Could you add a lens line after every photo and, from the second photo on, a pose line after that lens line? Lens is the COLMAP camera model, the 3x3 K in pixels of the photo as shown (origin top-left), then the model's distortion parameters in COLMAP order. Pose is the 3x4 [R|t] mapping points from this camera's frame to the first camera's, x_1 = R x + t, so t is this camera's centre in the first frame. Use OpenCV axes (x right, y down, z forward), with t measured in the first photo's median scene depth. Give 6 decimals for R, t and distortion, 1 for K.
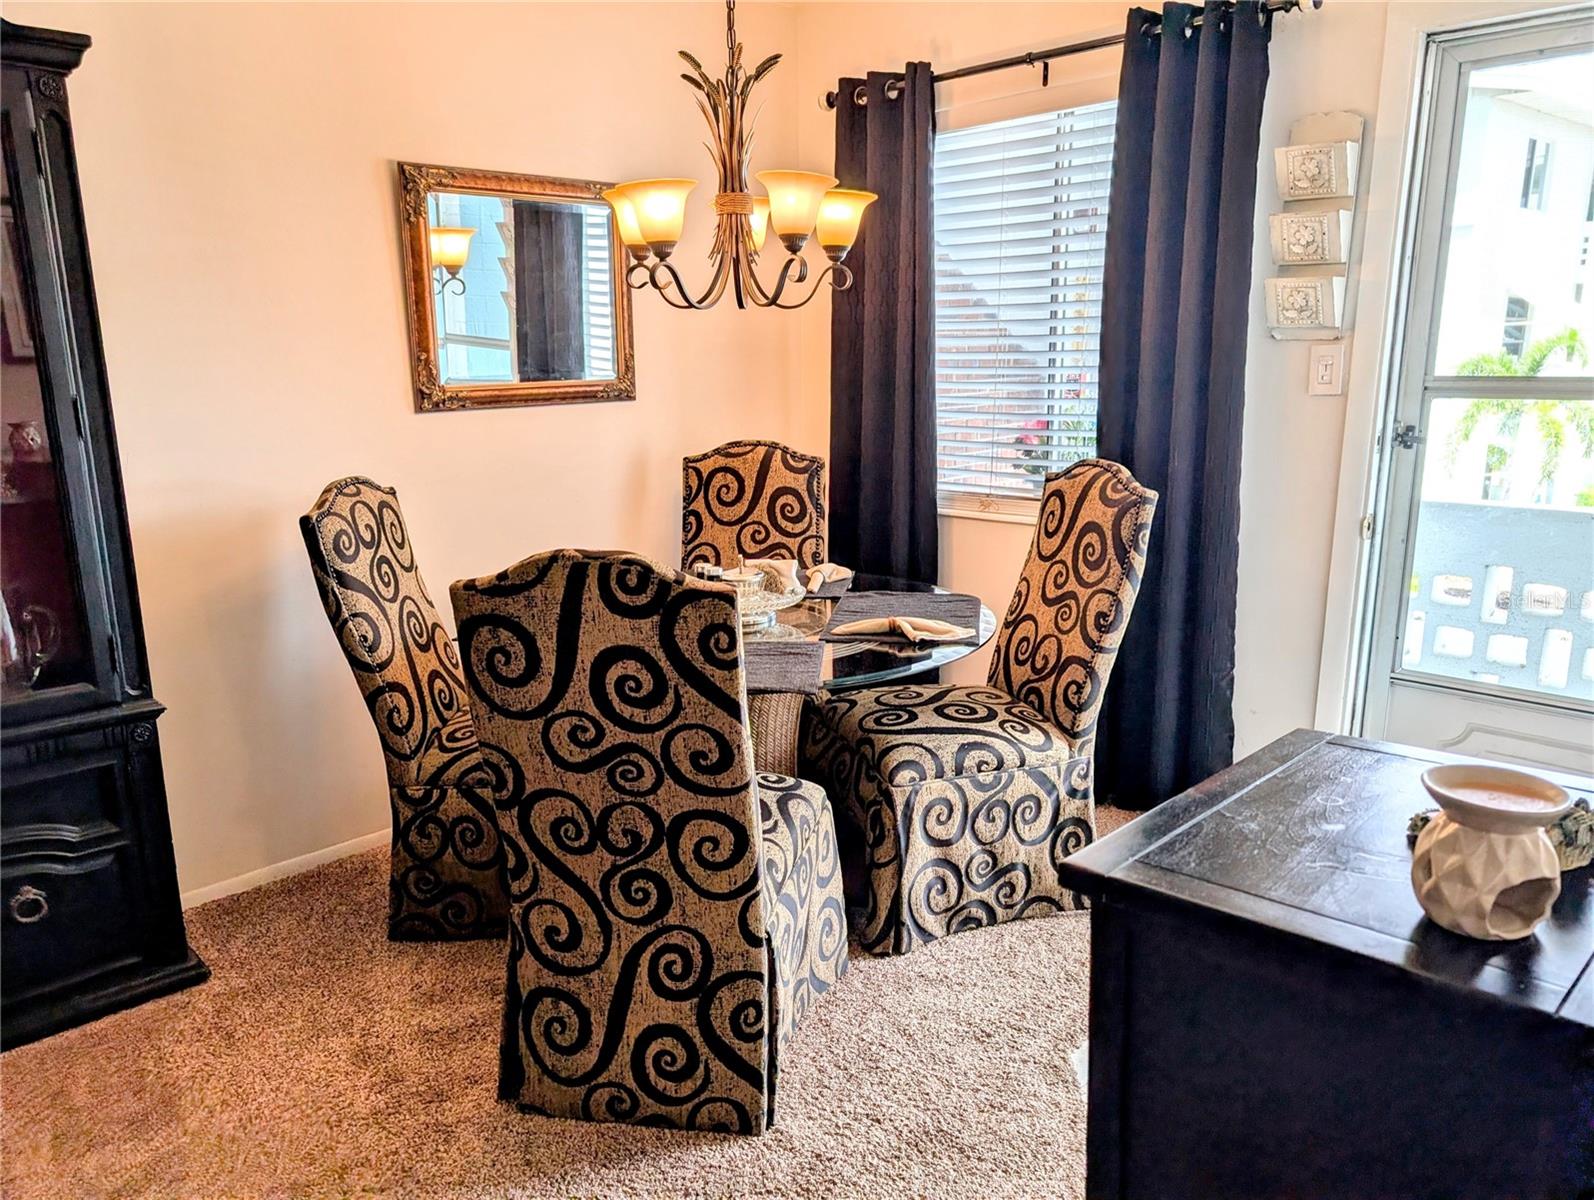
lens RADIAL K [[1136.2, 0, 802.2], [0, 1136.2, 616.7], [0, 0, 1]] dist [0.012375, -0.000571]
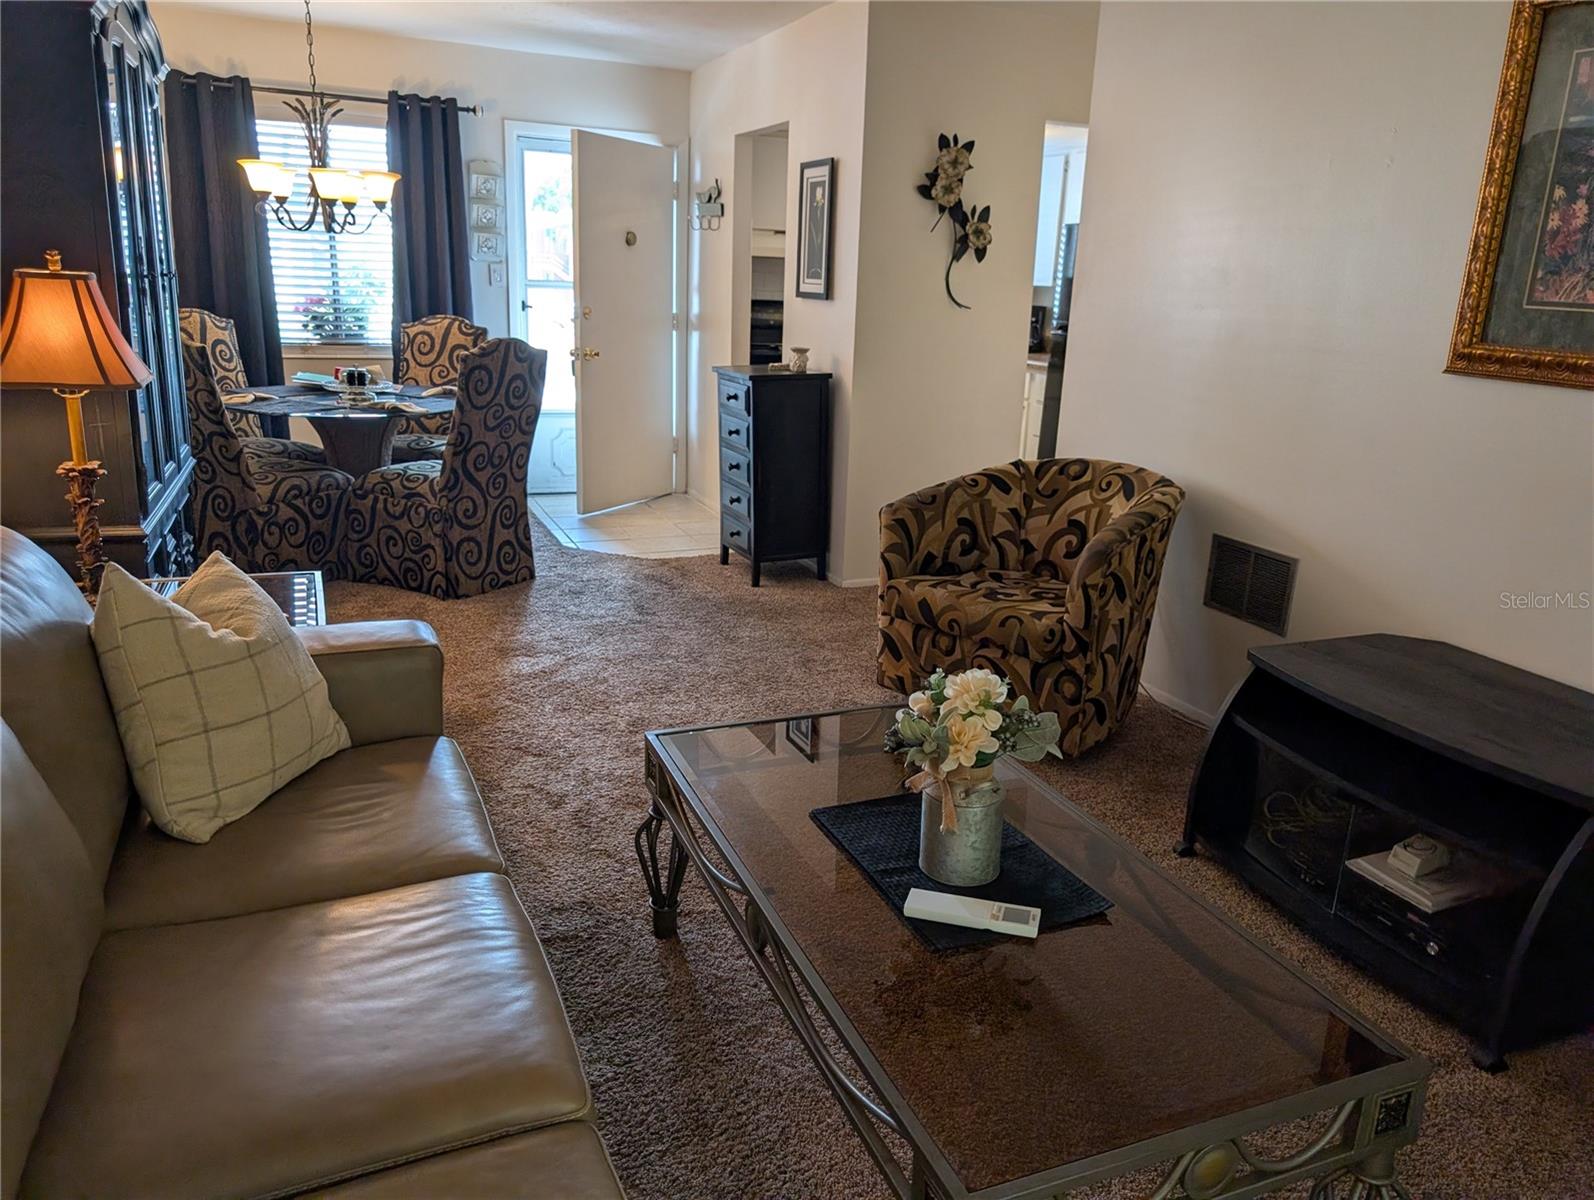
lens RADIAL K [[1136.2, 0, 802.2], [0, 1136.2, 616.7], [0, 0, 1]] dist [0.012375, -0.000571]
pose [[0.366750, -0.233826, 0.900456, -2.121210], [0.166816, 0.968740, 0.183615, 0.170255], [-0.915242, 0.082870, 0.394291, -0.543913]]
